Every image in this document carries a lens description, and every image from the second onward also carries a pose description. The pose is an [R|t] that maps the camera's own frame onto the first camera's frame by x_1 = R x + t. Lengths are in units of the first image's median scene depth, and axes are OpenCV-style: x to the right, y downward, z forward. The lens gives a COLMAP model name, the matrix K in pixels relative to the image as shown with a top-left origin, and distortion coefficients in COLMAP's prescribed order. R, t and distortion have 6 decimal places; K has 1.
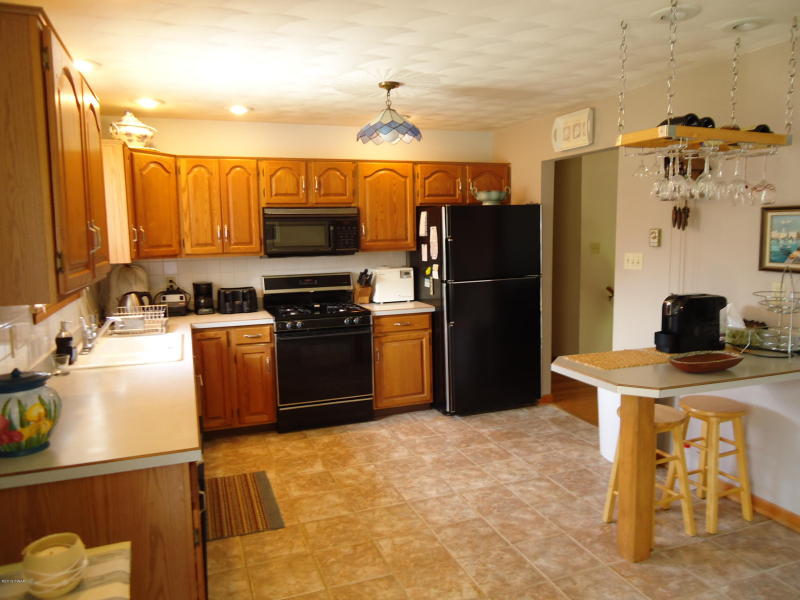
lens RADIAL K [[583.2, 0, 401.4], [0, 583.2, 297.1], [0, 0, 1]] dist [-0.002996, 0.003386]
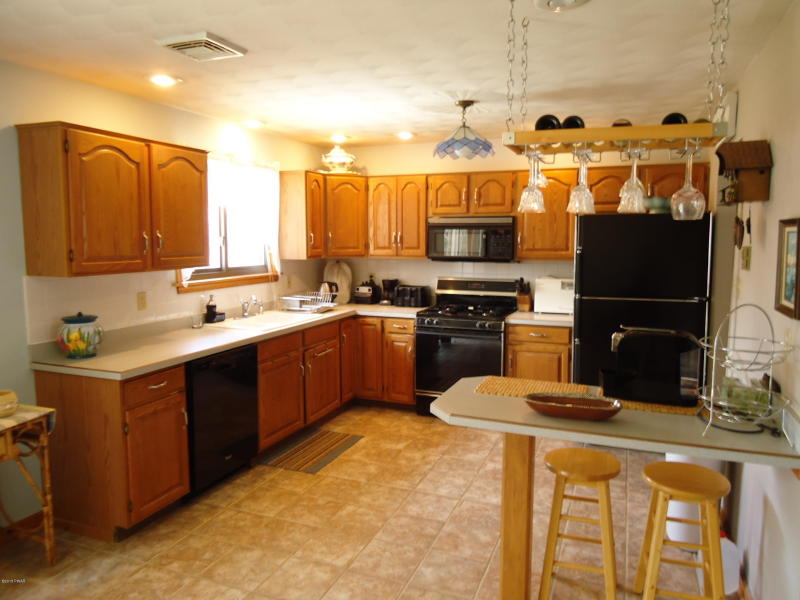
lens RADIAL K [[583.2, 0, 401.0], [0, 583.2, 298.4], [0, 0, 1]] dist [-0.002996, 0.003386]
pose [[0.742251, 0.091199, -0.663887, 0.530707], [-0.092080, 0.995179, 0.033760, -0.030534], [0.663766, 0.036072, 0.747070, 0.121465]]
